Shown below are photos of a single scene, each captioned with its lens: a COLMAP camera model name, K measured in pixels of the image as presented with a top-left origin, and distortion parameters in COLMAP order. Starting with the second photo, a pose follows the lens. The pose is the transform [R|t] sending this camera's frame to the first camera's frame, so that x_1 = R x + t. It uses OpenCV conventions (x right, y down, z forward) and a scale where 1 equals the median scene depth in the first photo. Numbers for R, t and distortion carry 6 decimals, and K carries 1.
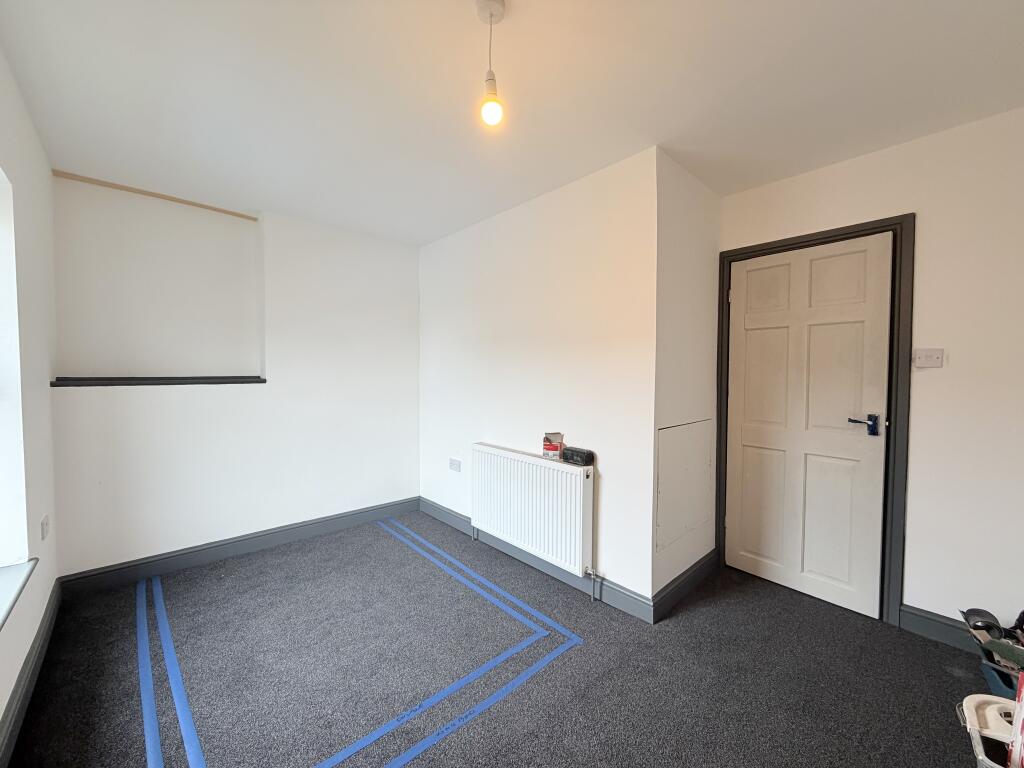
lens RADIAL K [[407.0, 0, 510.3], [0, 407.0, 382.5], [0, 0, 1]] dist [0.001056, 0.000113]
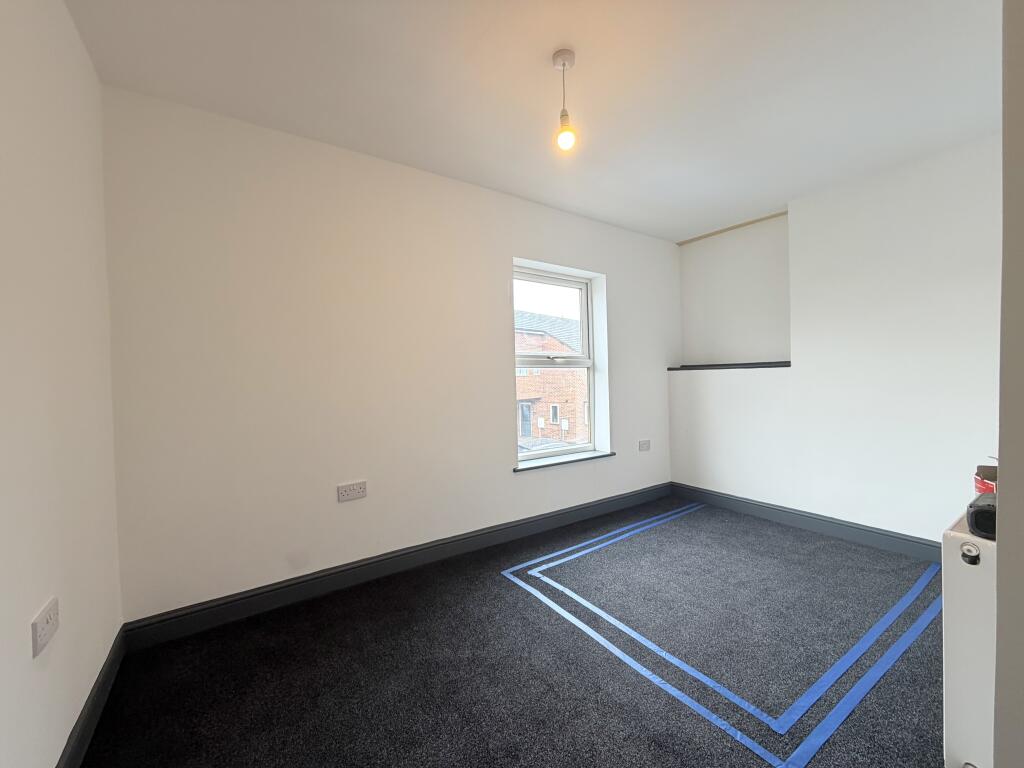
lens RADIAL K [[407.0, 0, 511.3], [0, 407.0, 383.0], [0, 0, 1]] dist [0.001056, 0.000113]
pose [[-0.137718, 0.014314, -0.990368, 0.620028], [-0.009585, 0.999829, 0.015783, 0.038583], [0.990425, 0.011666, -0.137558, 0.513711]]
